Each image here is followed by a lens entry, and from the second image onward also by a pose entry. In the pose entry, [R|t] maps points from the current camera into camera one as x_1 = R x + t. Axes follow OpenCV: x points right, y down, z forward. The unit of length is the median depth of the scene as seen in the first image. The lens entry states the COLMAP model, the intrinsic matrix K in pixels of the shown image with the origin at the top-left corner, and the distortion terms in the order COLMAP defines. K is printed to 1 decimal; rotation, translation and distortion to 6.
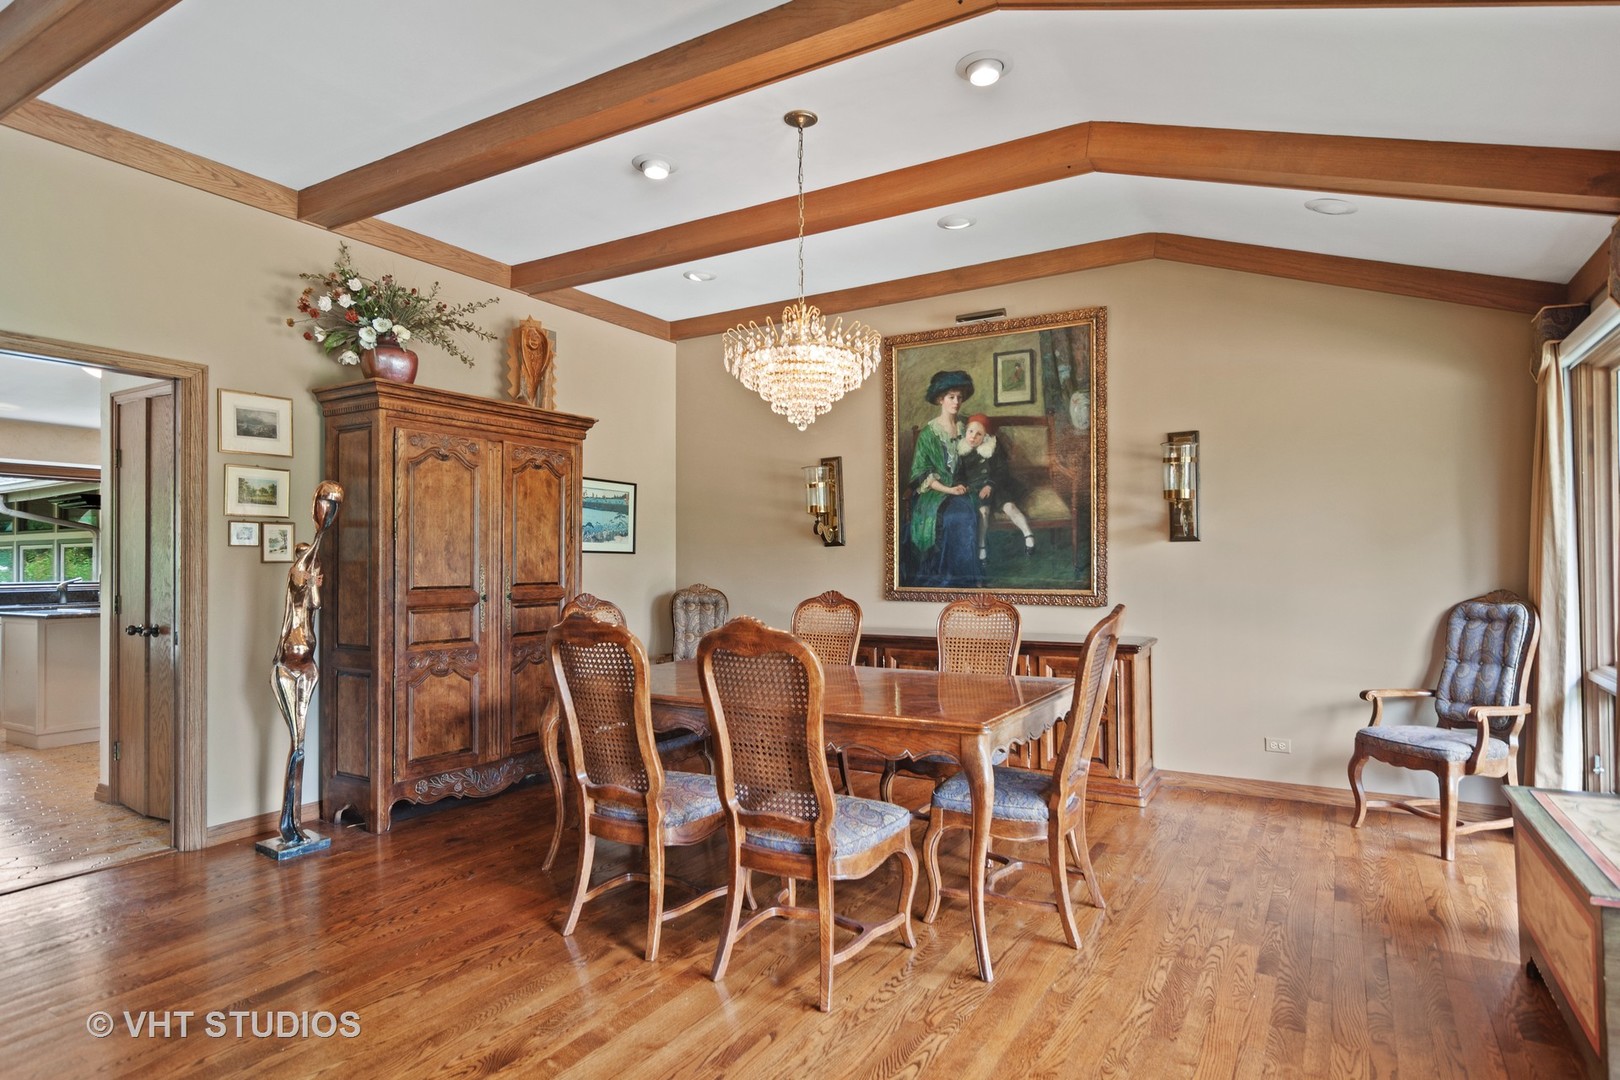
lens RADIAL K [[875.4, 0, 815.9], [0, 875.4, 542.5], [0, 0, 1]] dist [-0.002811, 0.002199]
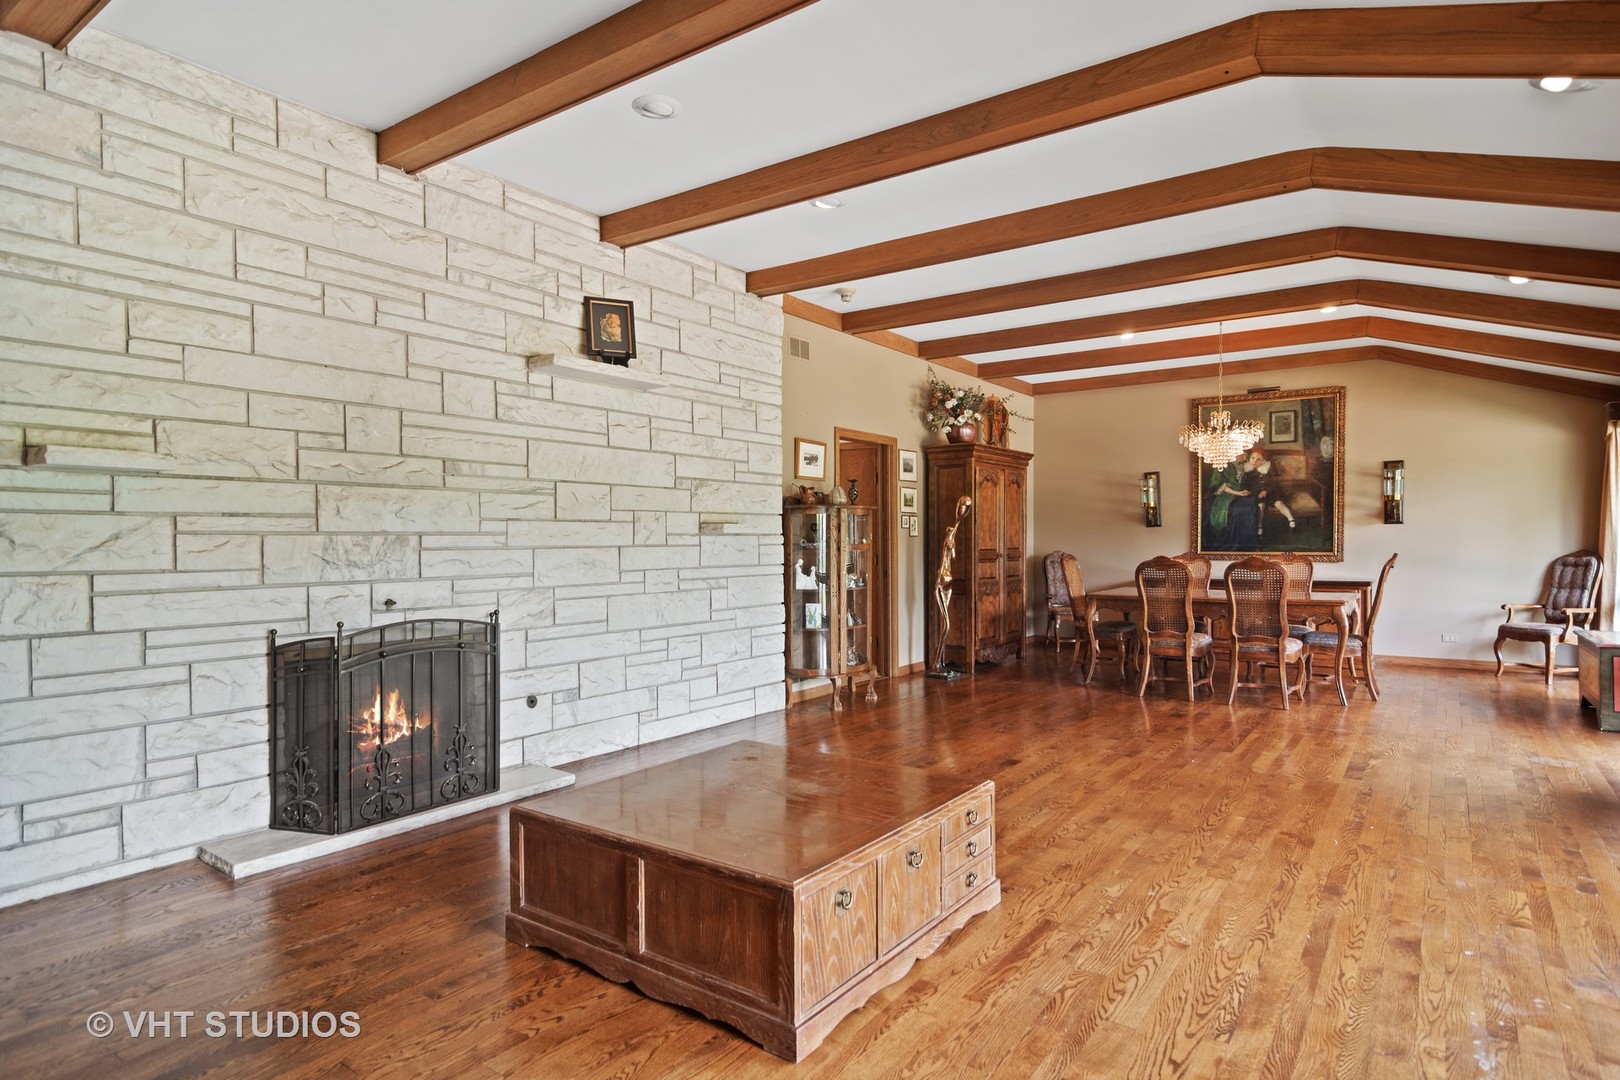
lens RADIAL K [[875.4, 0, 817.7], [0, 875.4, 551.0], [0, 0, 1]] dist [-0.002811, 0.002199]
pose [[0.996587, -0.000497, -0.082544, -0.558140], [0.003275, 0.999433, 0.033520, -0.009020], [0.082481, -0.033676, 0.996024, -0.802620]]
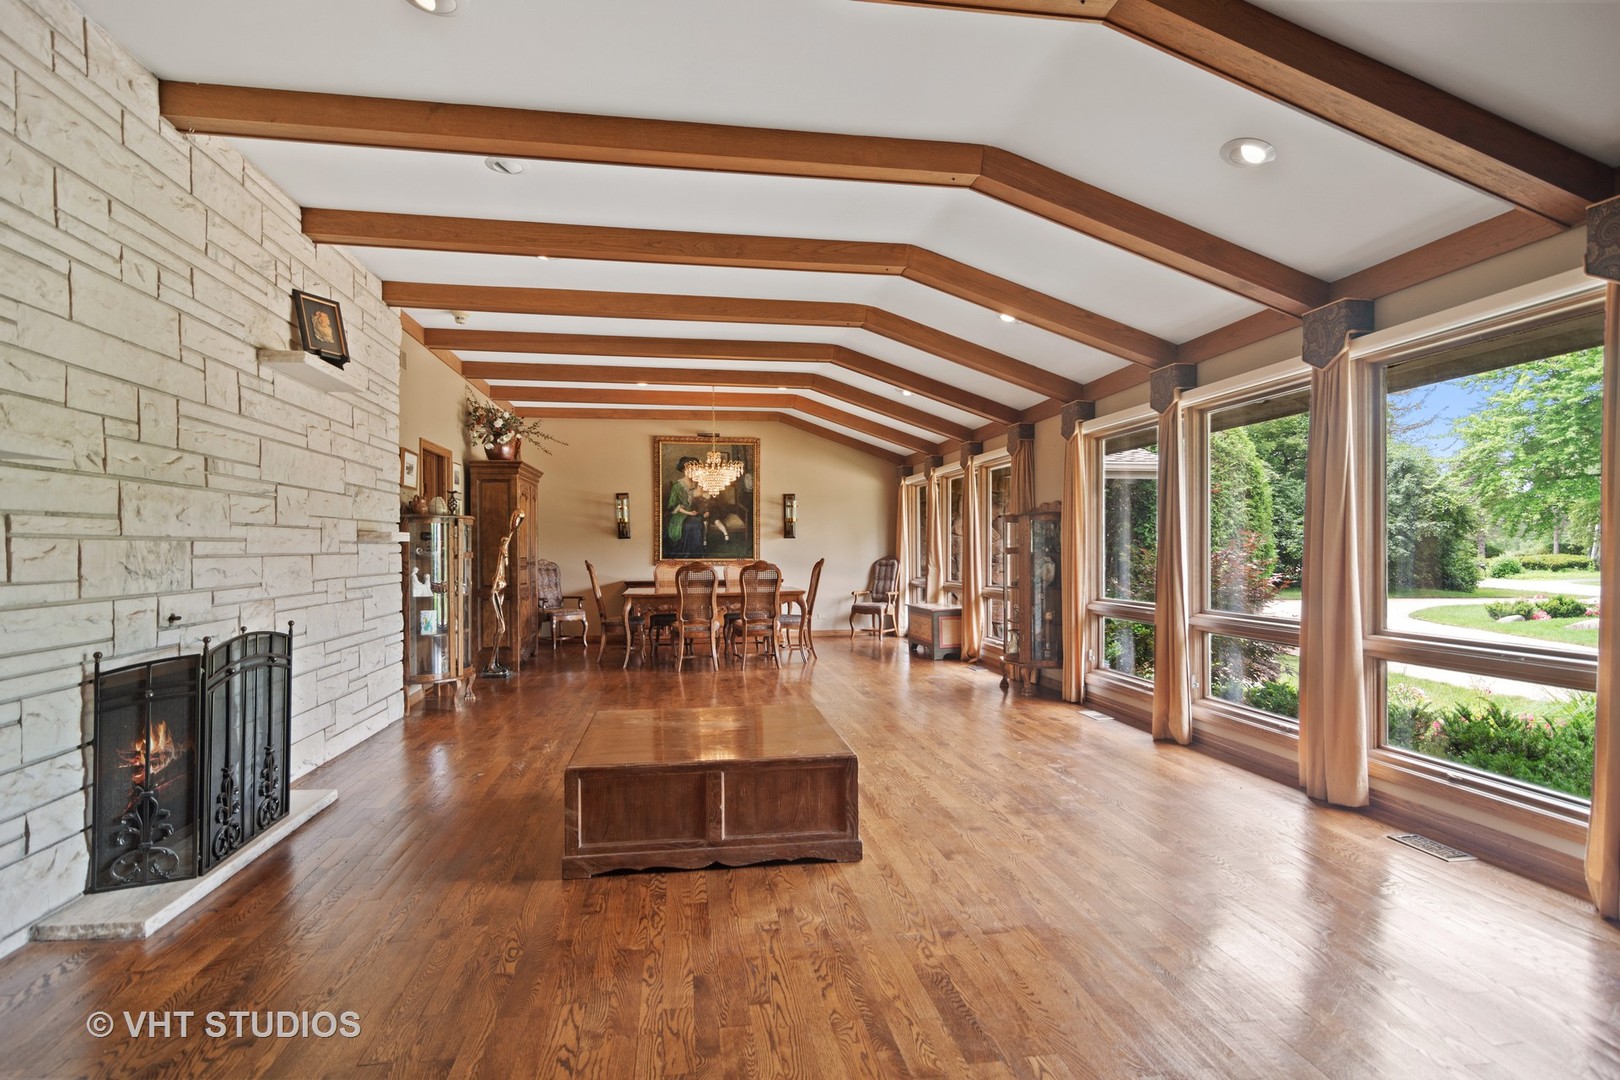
lens RADIAL K [[875.4, 0, 797.5], [0, 875.4, 540.8], [0, 0, 1]] dist [-0.002811, 0.002199]
pose [[0.771635, 0.005532, 0.636042, -1.101072], [-0.011529, 0.999920, 0.005290, -0.007133], [-0.635961, -0.011415, 0.771637, -0.898086]]
